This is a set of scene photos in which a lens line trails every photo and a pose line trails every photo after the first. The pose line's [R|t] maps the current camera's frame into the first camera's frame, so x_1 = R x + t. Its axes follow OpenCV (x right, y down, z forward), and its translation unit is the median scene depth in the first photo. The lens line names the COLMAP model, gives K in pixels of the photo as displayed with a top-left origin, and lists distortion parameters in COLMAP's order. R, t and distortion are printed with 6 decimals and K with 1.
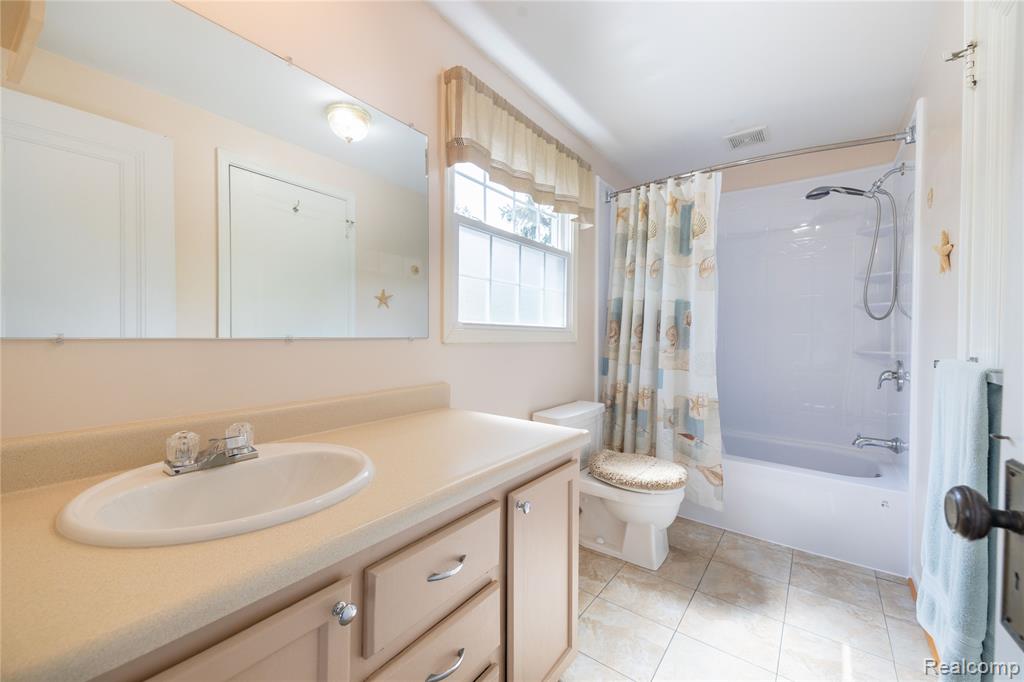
lens RADIAL K [[416.0, 0, 512.4], [0, 416.0, 337.2], [0, 0, 1]] dist [0.036355, -0.000262]
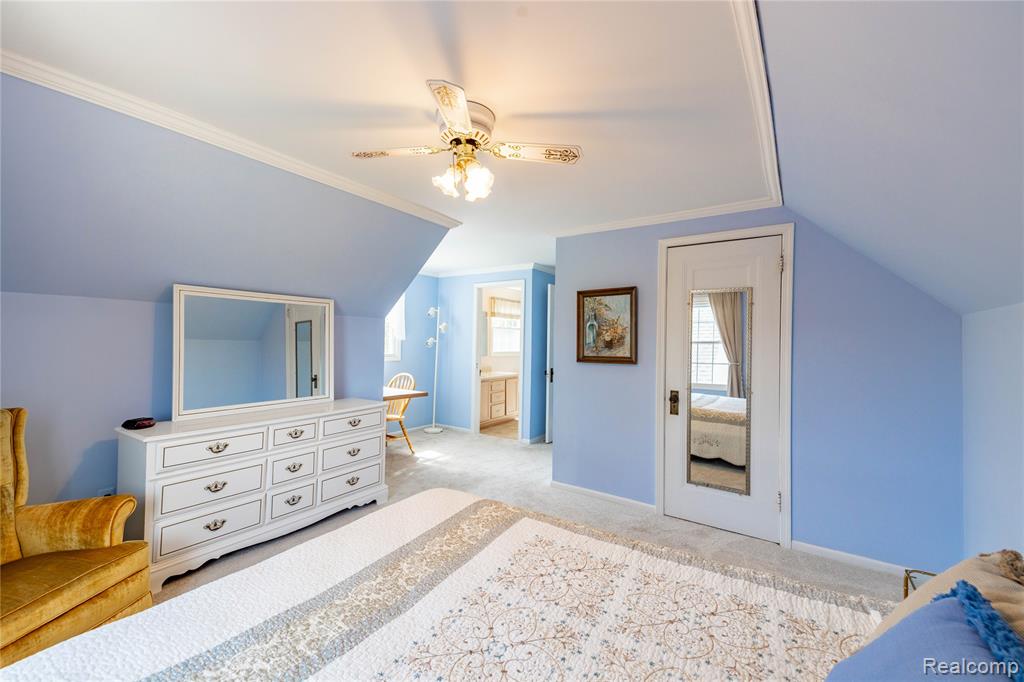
lens RADIAL K [[416.0, 0, 512.4], [0, 416.0, 337.2], [0, 0, 1]] dist [0.036355, -0.000262]
pose [[0.999597, -0.002242, 0.028310, -0.051115], [0.002565, 0.999932, -0.011379, -0.131834], [-0.028282, 0.011447, 0.999534, -3.222572]]
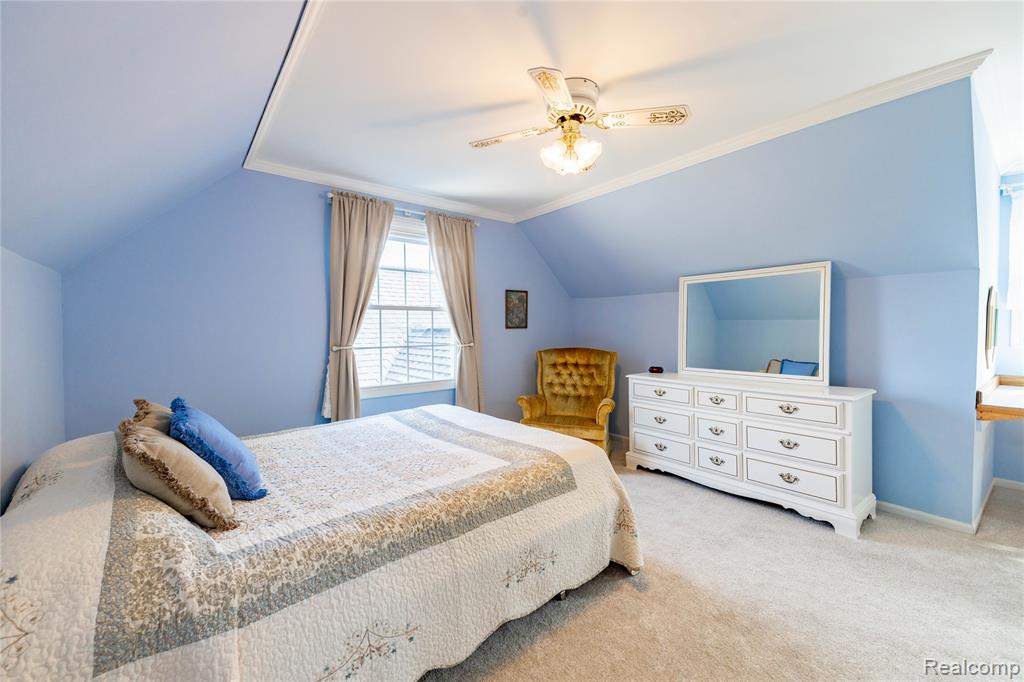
lens RADIAL K [[416.0, 0, 512.4], [0, 416.0, 337.2], [0, 0, 1]] dist [0.036355, -0.000262]
pose [[-0.264277, 0.007754, -0.964416, 1.027923], [0.000132, 0.999968, 0.008003, -0.058508], [0.964447, 0.001988, -0.264270, -1.974679]]
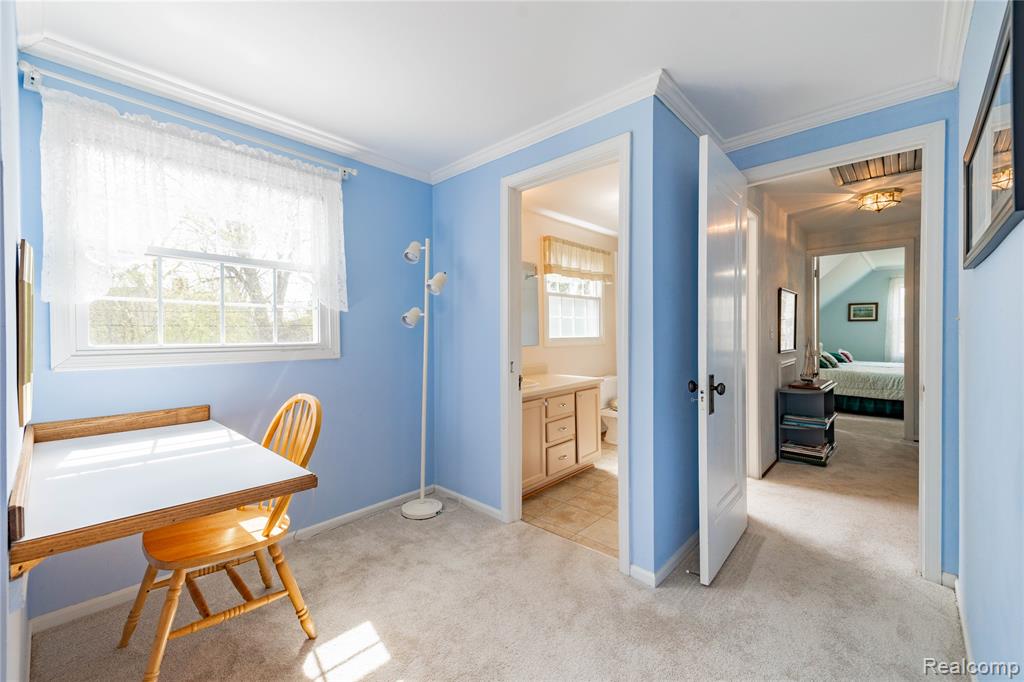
lens RADIAL K [[416.0, 0, 512.4], [0, 416.0, 337.2], [0, 0, 1]] dist [0.036355, -0.000262]
pose [[0.993203, -0.023626, -0.113976, -0.068983], [0.024296, 0.999695, 0.004490, -0.053339], [0.113835, -0.007228, 0.993473, -1.336794]]
